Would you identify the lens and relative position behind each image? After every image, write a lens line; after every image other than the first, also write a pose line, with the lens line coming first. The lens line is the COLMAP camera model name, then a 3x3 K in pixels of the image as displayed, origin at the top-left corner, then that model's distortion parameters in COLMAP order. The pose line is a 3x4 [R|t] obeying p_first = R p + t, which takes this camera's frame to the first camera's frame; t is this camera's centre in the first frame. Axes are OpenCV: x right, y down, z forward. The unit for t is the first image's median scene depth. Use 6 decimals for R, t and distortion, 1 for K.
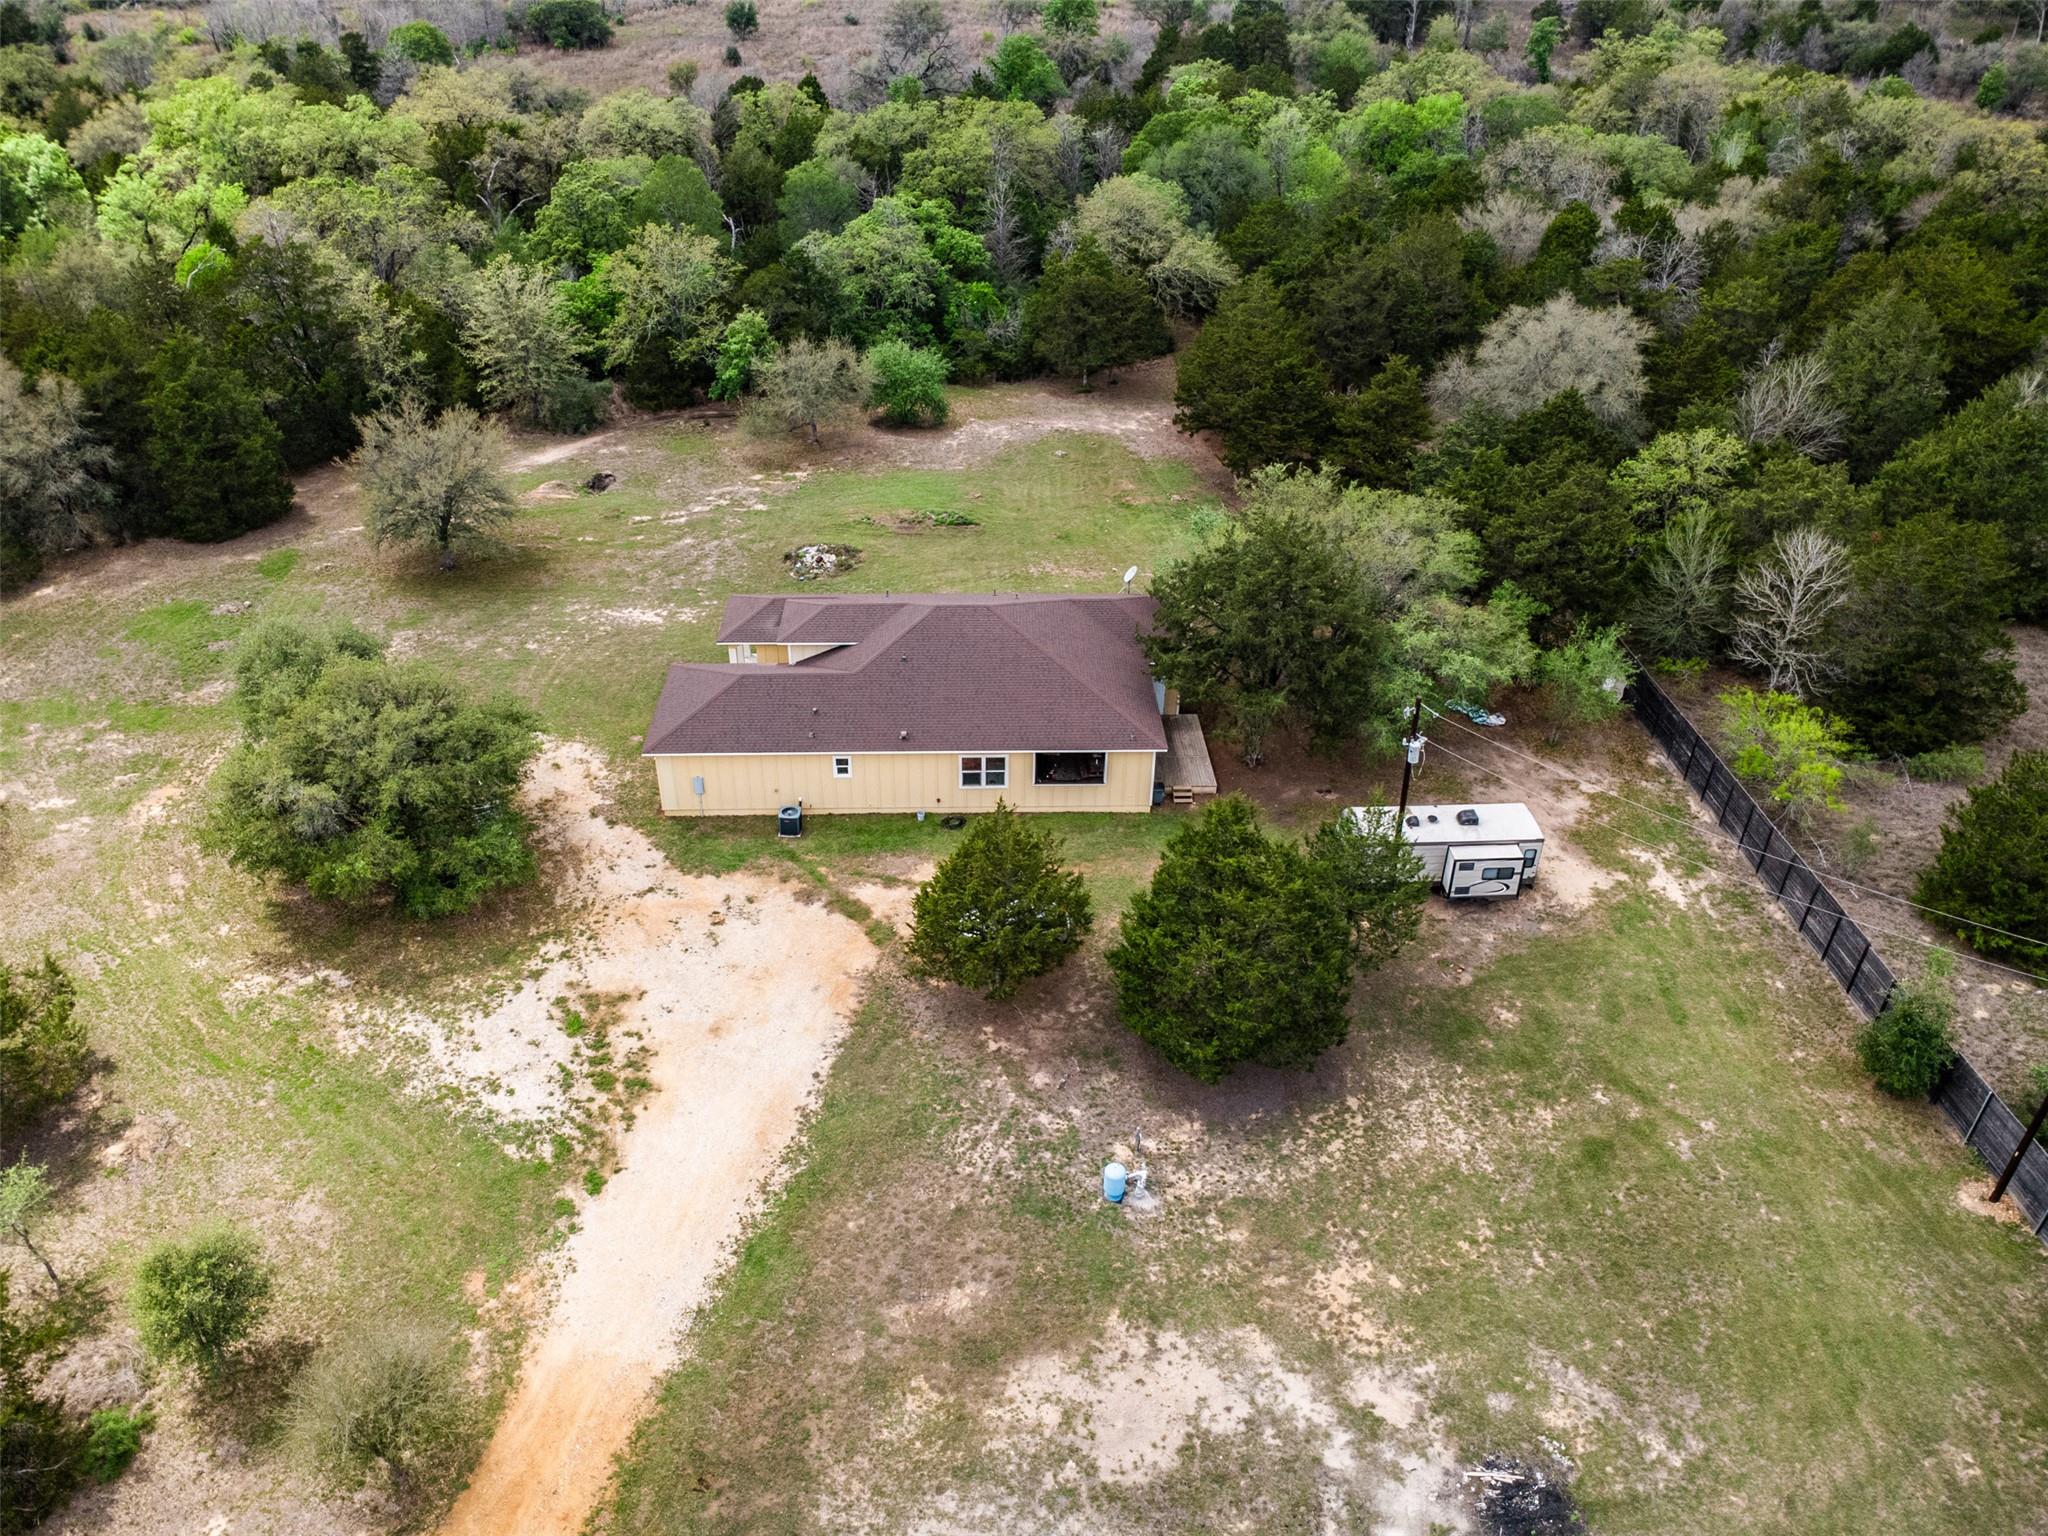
lens RADIAL K [[1431.0, 0, 1024.0], [0, 1431.0, 768.0], [0, 0, 1]] dist [0.005942, 0.004785]
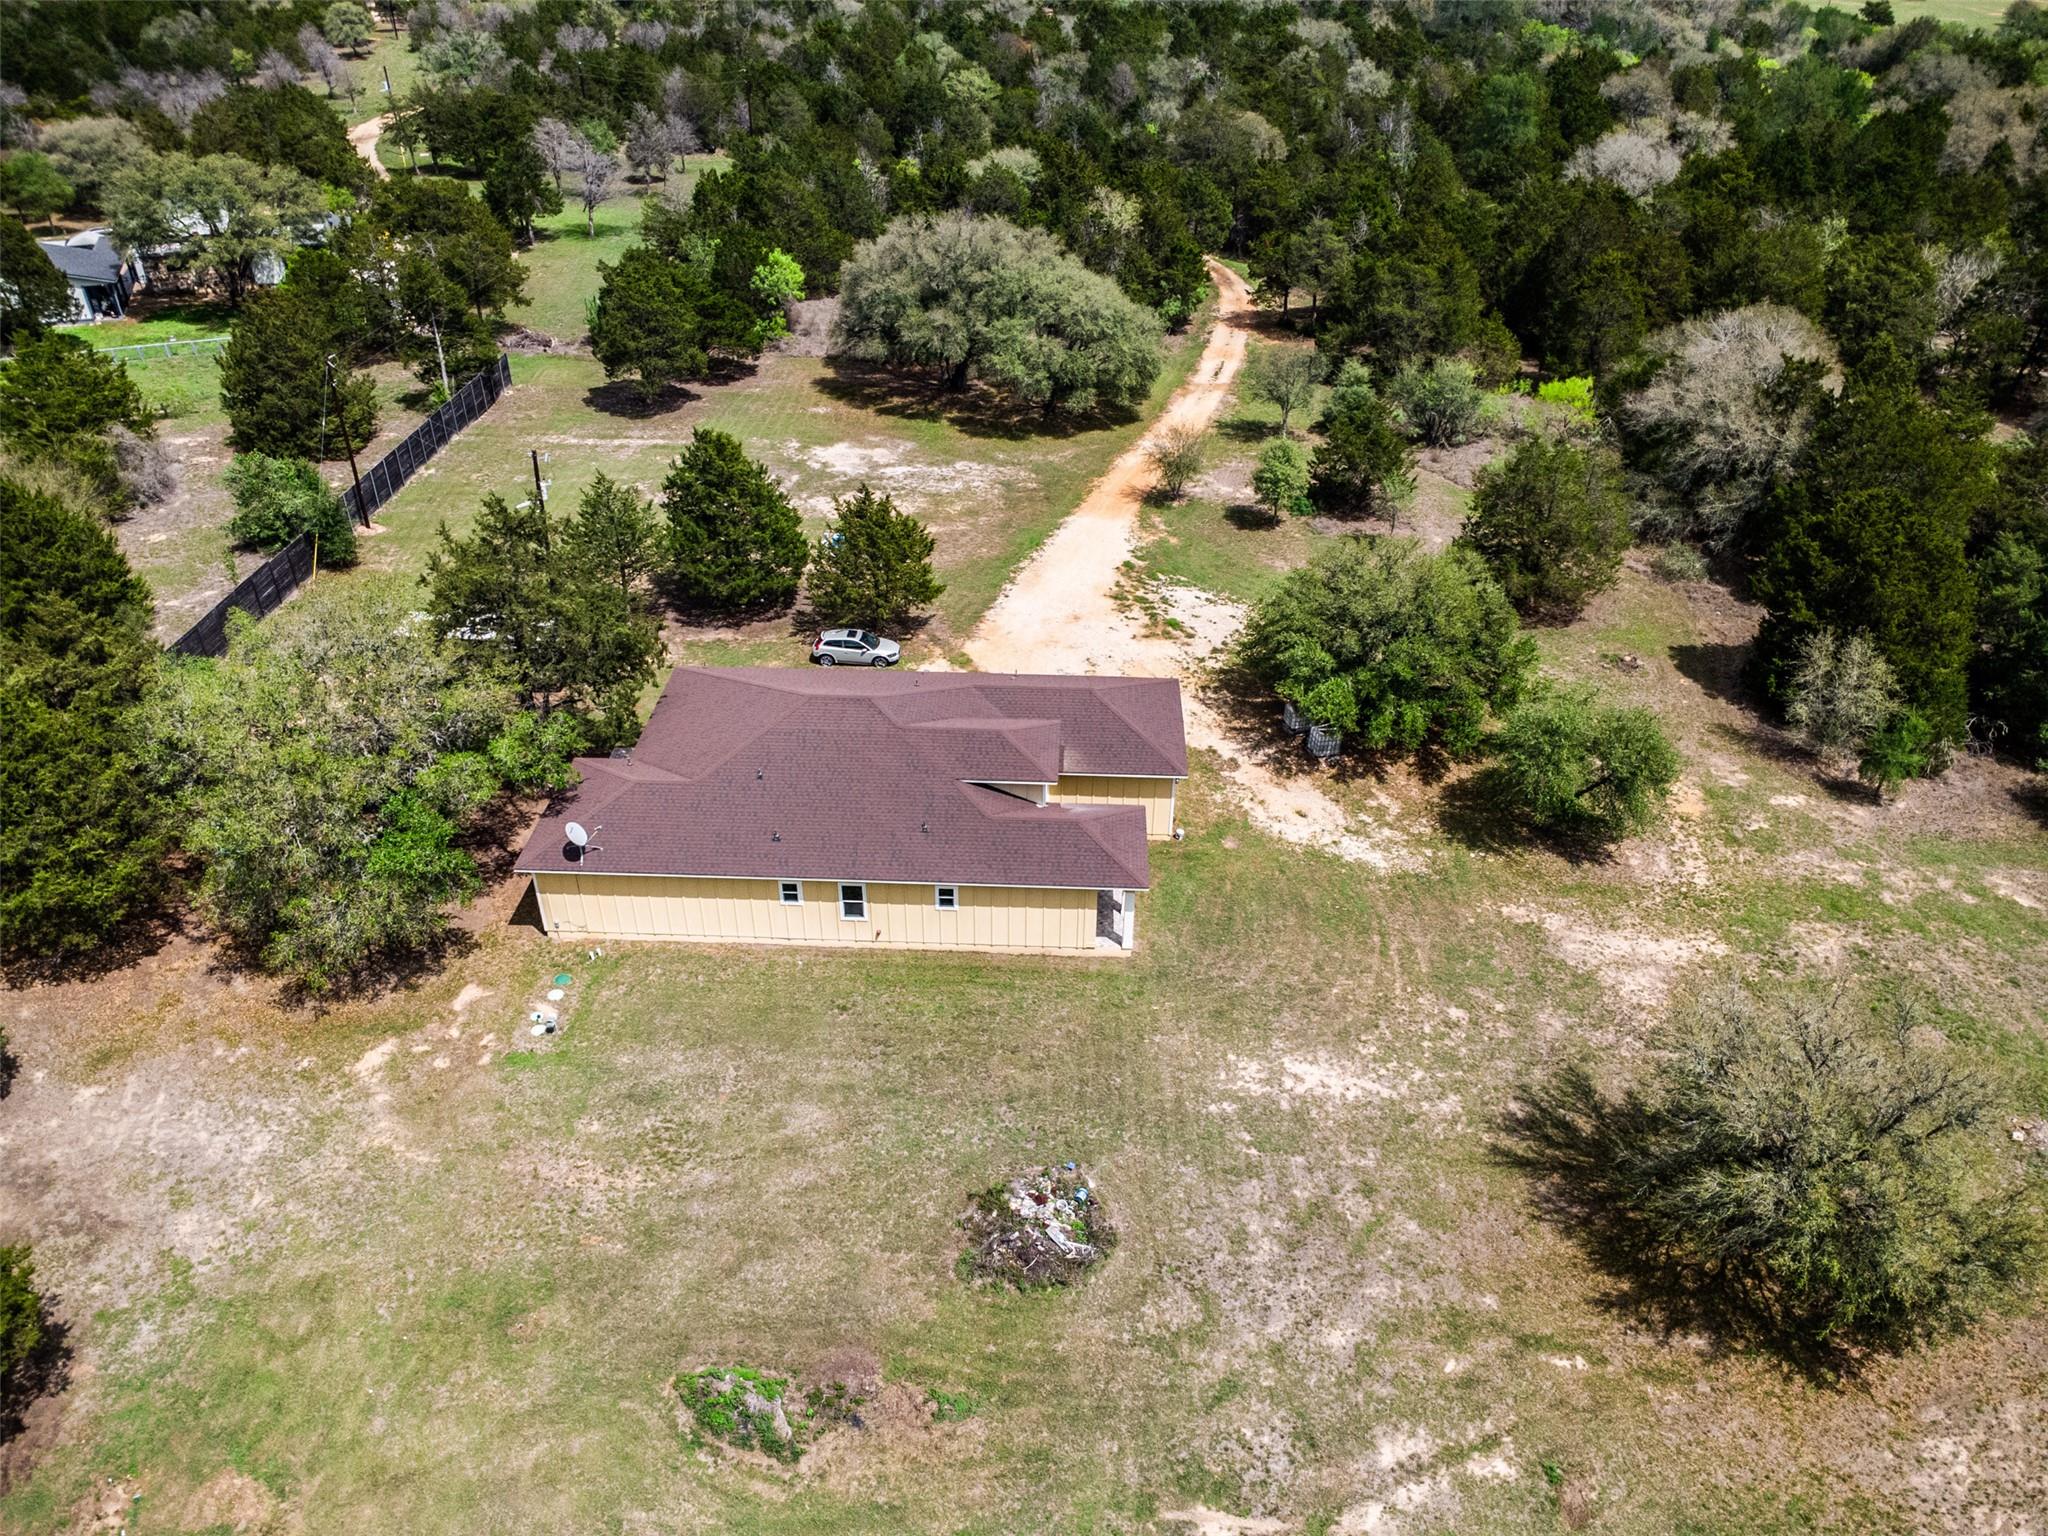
lens RADIAL K [[1431.0, 0, 1024.0], [0, 1431.0, 768.0], [0, 0, 1]] dist [0.005942, 0.004785]
pose [[-0.996597, -0.057671, 0.058900, -0.120038], [0.030137, 0.410151, 0.911520, -0.517544], [-0.076726, 0.910192, -0.407017, 0.818325]]
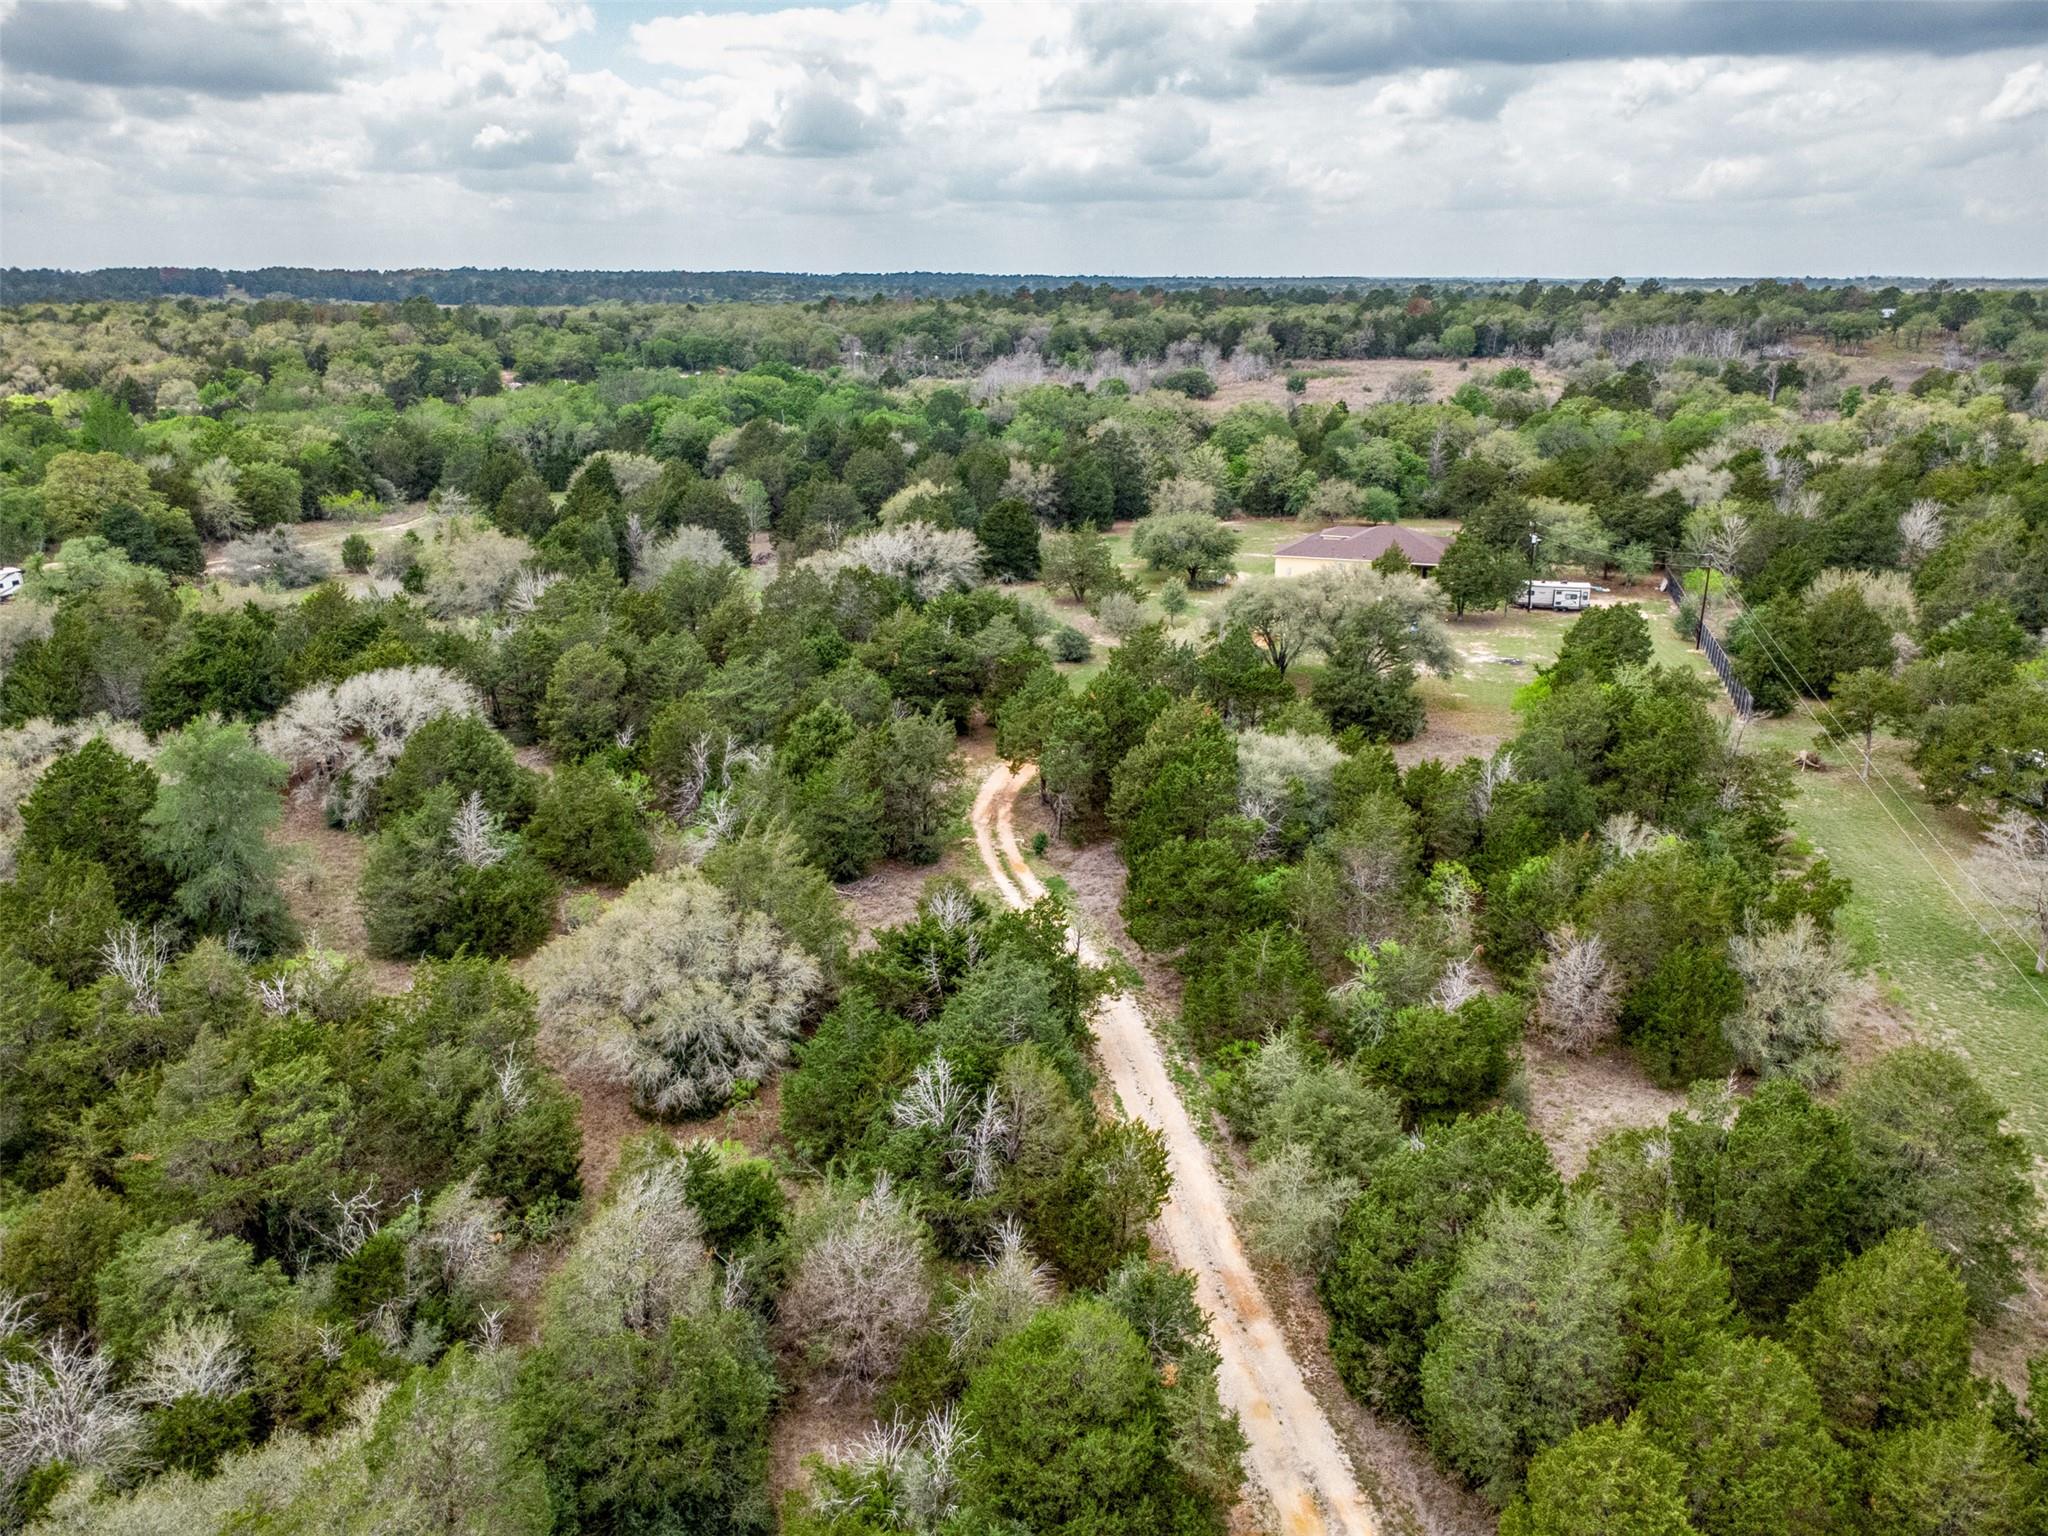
lens RADIAL K [[1431.0, 0, 1024.0], [0, 1431.0, 768.0], [0, 0, 1]] dist [0.005942, 0.004785]
pose [[0.946056, 0.100239, -0.308106, 0.117552], [-0.173958, 0.959399, -0.222019, 0.688938], [0.273342, 0.263640, 0.925083, -1.041501]]
